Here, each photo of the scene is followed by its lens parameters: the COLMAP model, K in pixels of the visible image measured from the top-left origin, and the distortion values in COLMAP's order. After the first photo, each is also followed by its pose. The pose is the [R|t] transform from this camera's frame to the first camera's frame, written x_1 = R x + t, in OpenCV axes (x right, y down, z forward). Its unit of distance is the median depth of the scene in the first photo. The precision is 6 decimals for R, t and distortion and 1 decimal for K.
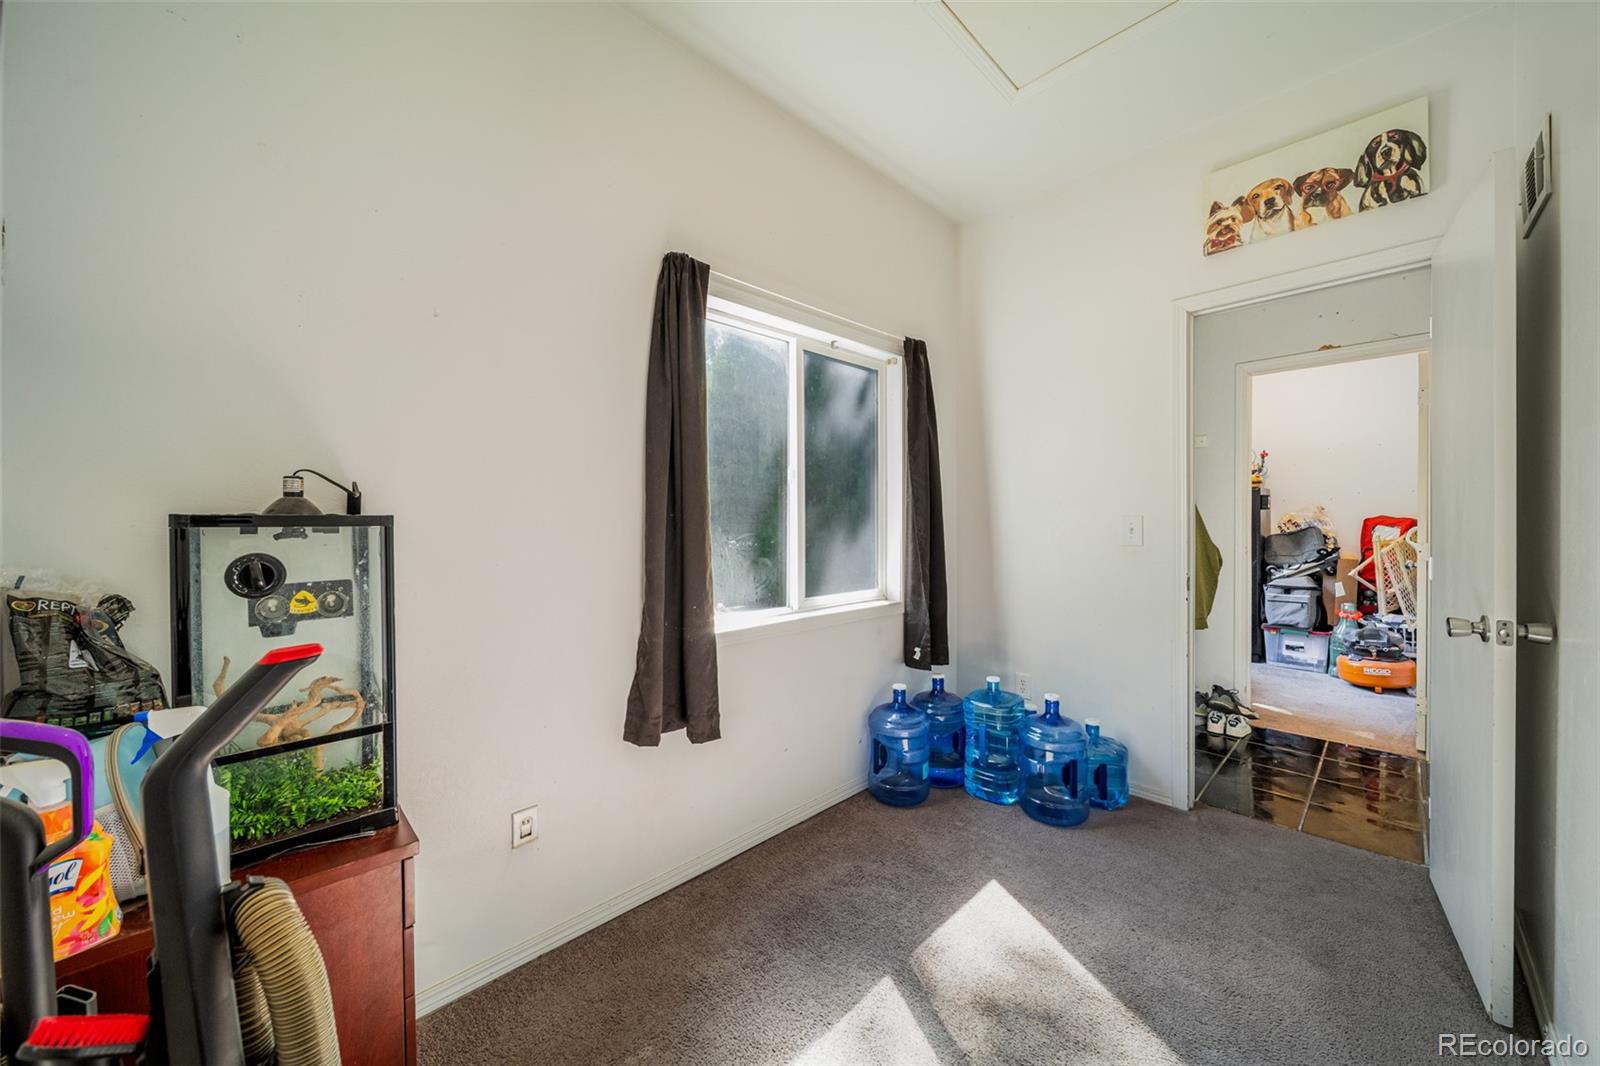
lens RADIAL K [[568.8, 0, 797.4], [0, 568.8, 526.8], [0, 0, 1]] dist [0.000479, -0.000056]
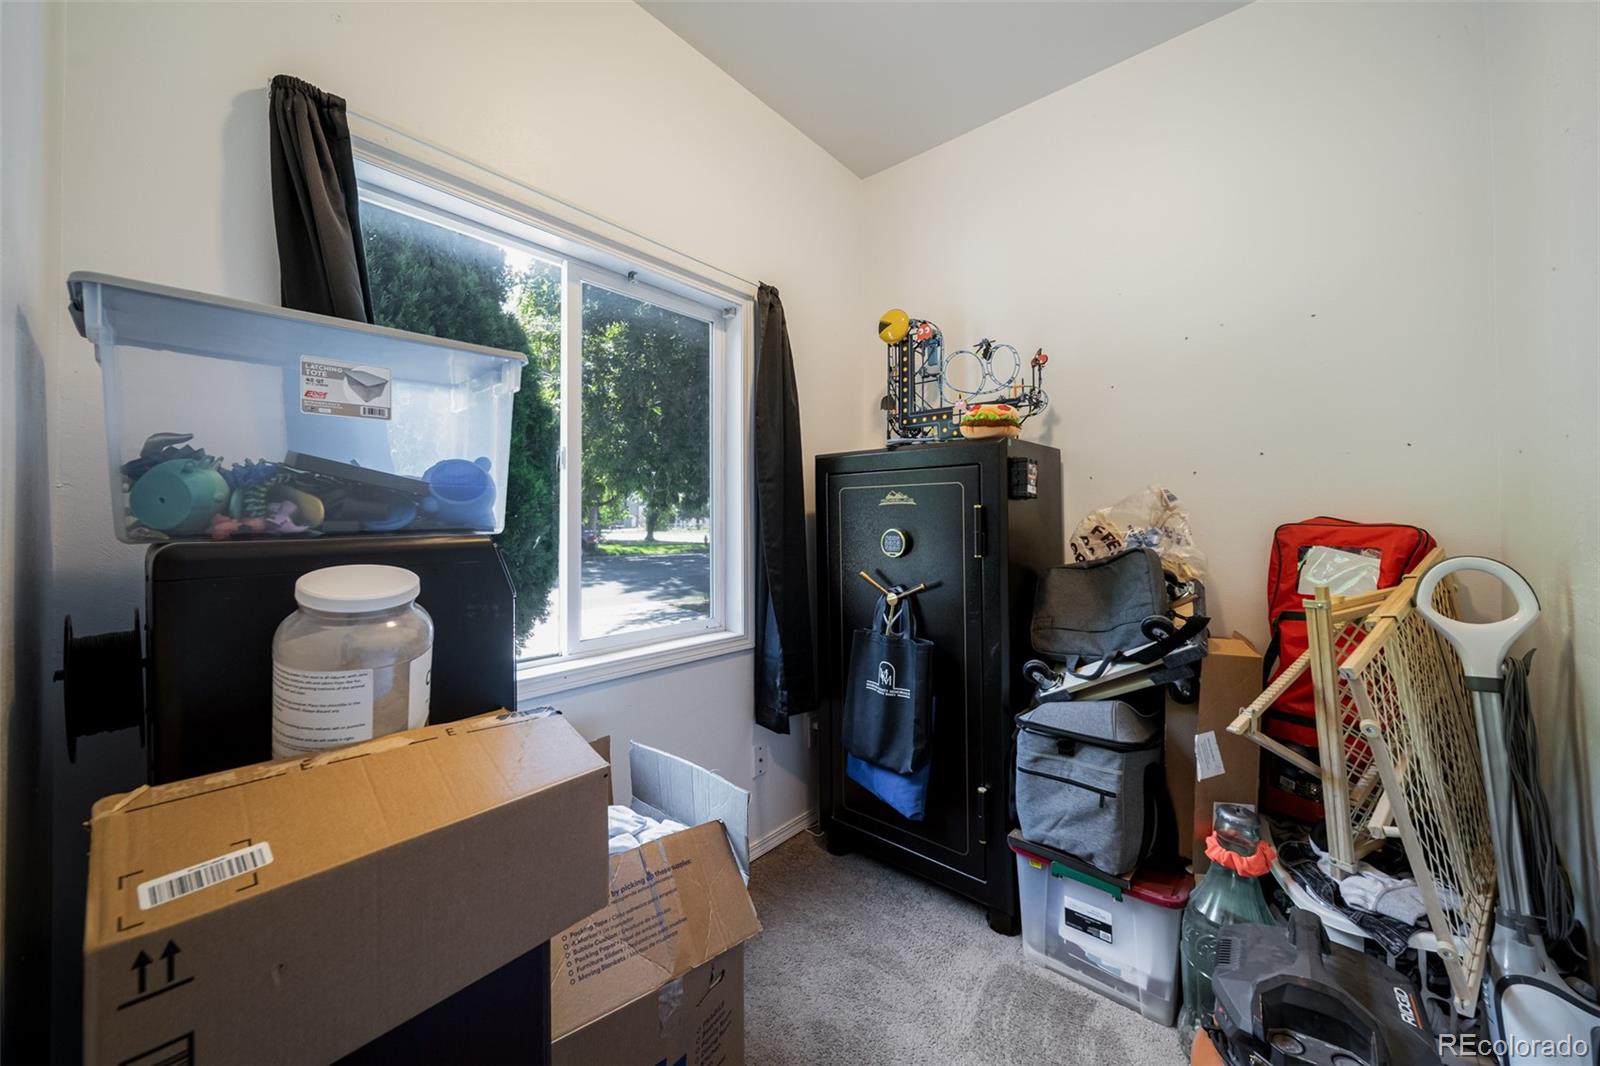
lens RADIAL K [[584.1, 0, 801.6], [0, 584.1, 511.5], [0, 0, 1]] dist [0.000561, 0.000059]
pose [[0.994796, 0.004556, 0.101785, 0.684715], [-0.002401, 0.999771, -0.021285, -0.015193], [-0.101859, 0.020930, 0.994579, 0.688321]]
